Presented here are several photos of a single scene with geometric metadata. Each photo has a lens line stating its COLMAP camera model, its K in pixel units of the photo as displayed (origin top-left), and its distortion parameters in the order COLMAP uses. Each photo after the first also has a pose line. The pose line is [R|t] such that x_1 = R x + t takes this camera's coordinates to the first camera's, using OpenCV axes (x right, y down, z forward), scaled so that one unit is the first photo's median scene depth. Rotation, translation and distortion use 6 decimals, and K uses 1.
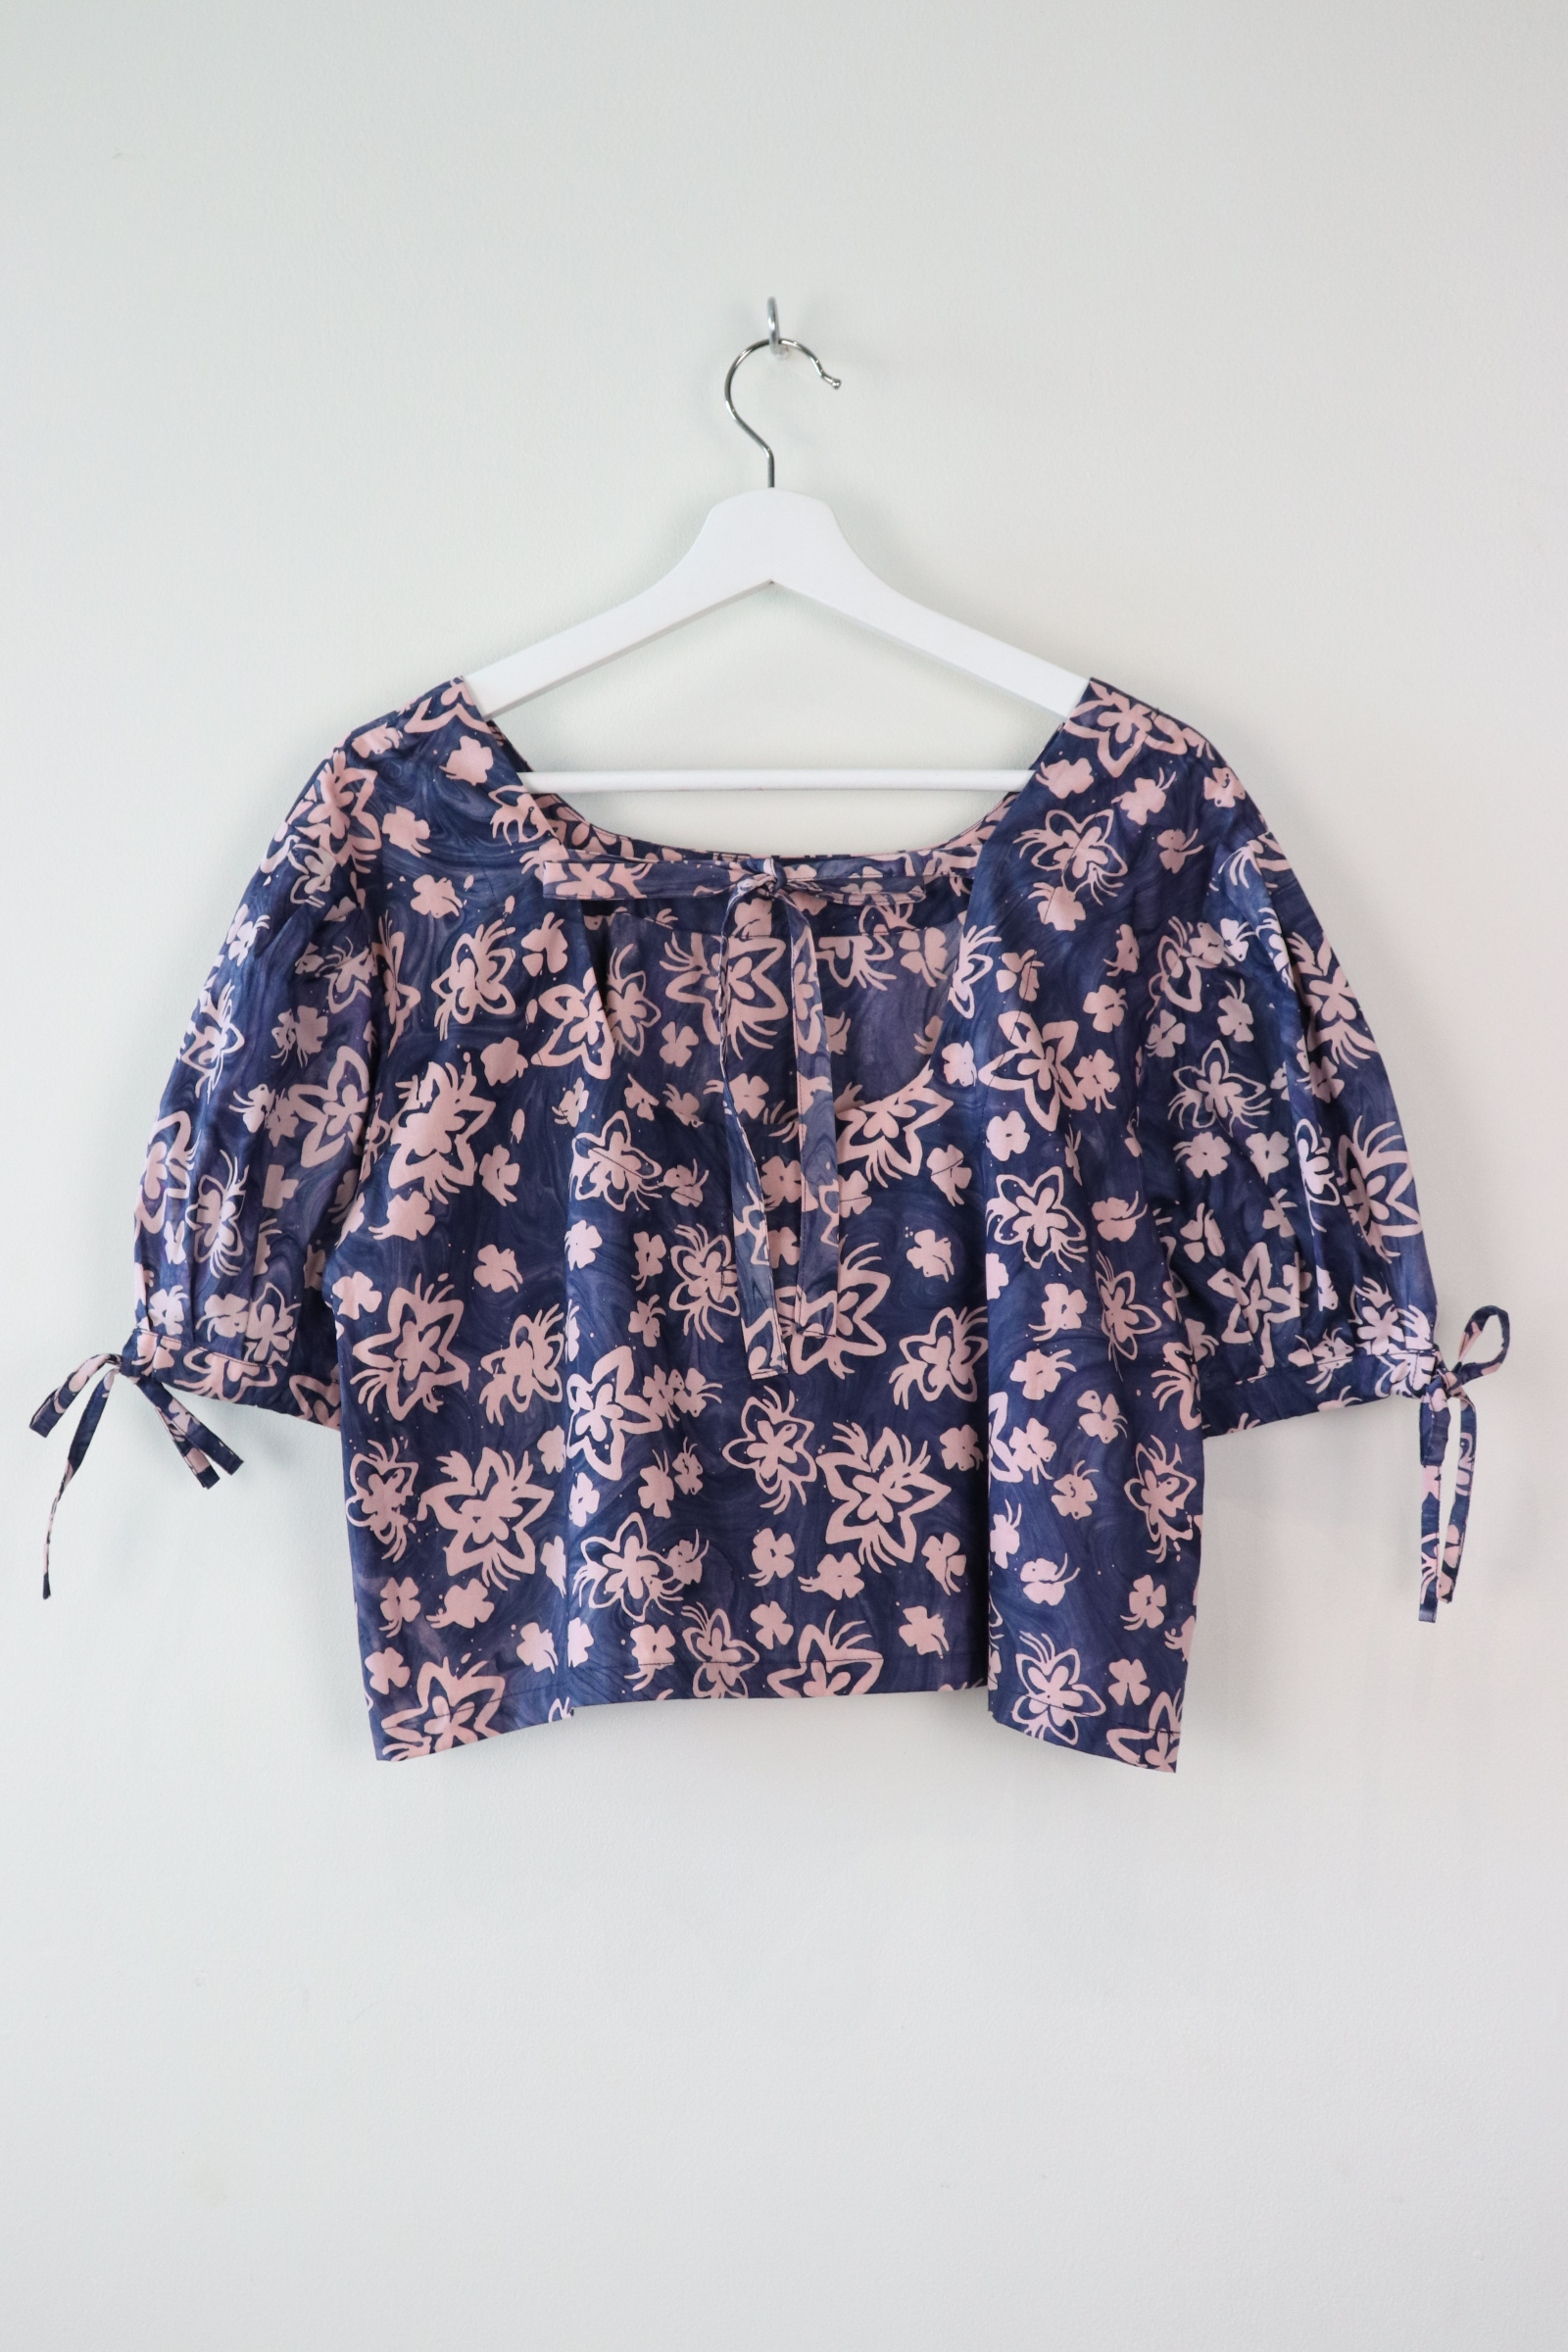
lens RADIAL K [[2664.2, 0, 806.4], [0, 2664.2, 1171.6], [0, 0, 1]] dist [-0.069220, 0.000000]
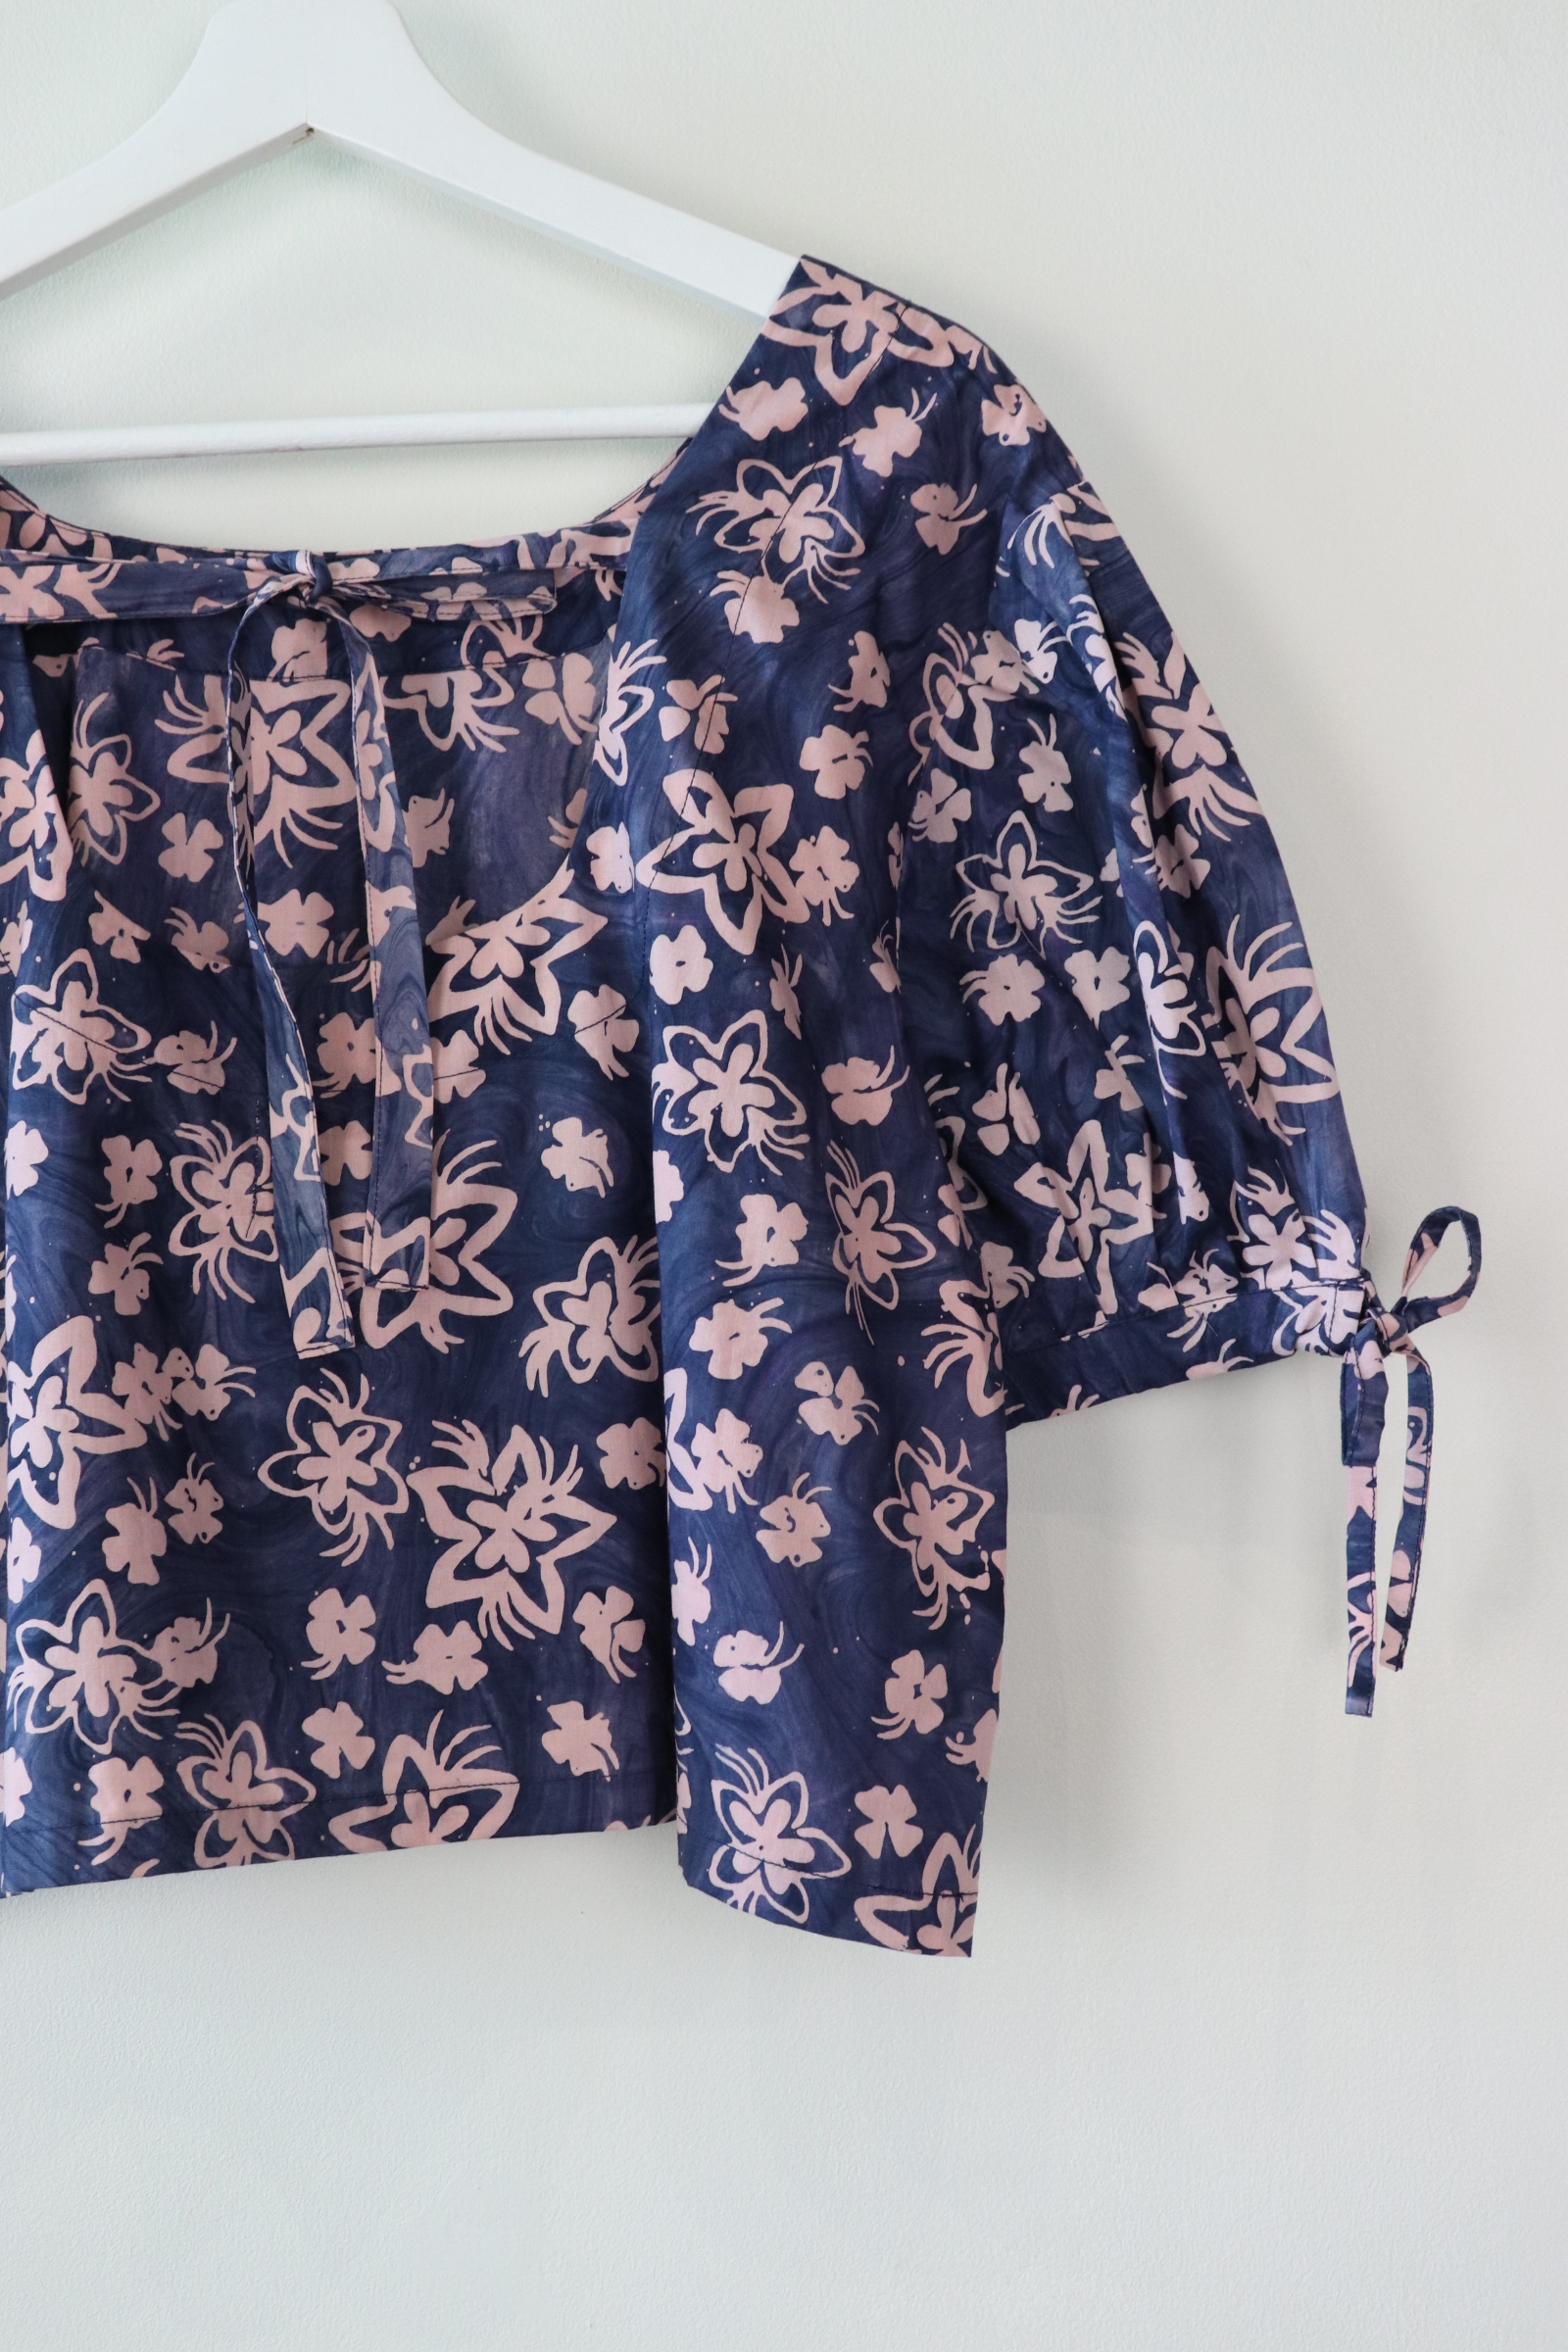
lens RADIAL K [[2664.2, 0, 768.3], [0, 2664.2, 1179.3], [0, 0, 1]] dist [-0.069220, 0.000000]
pose [[0.999367, -0.033724, -0.011341, 0.101186], [0.034120, 0.998742, 0.036739, 0.014856], [0.010088, -0.037102, 0.999261, 0.359804]]
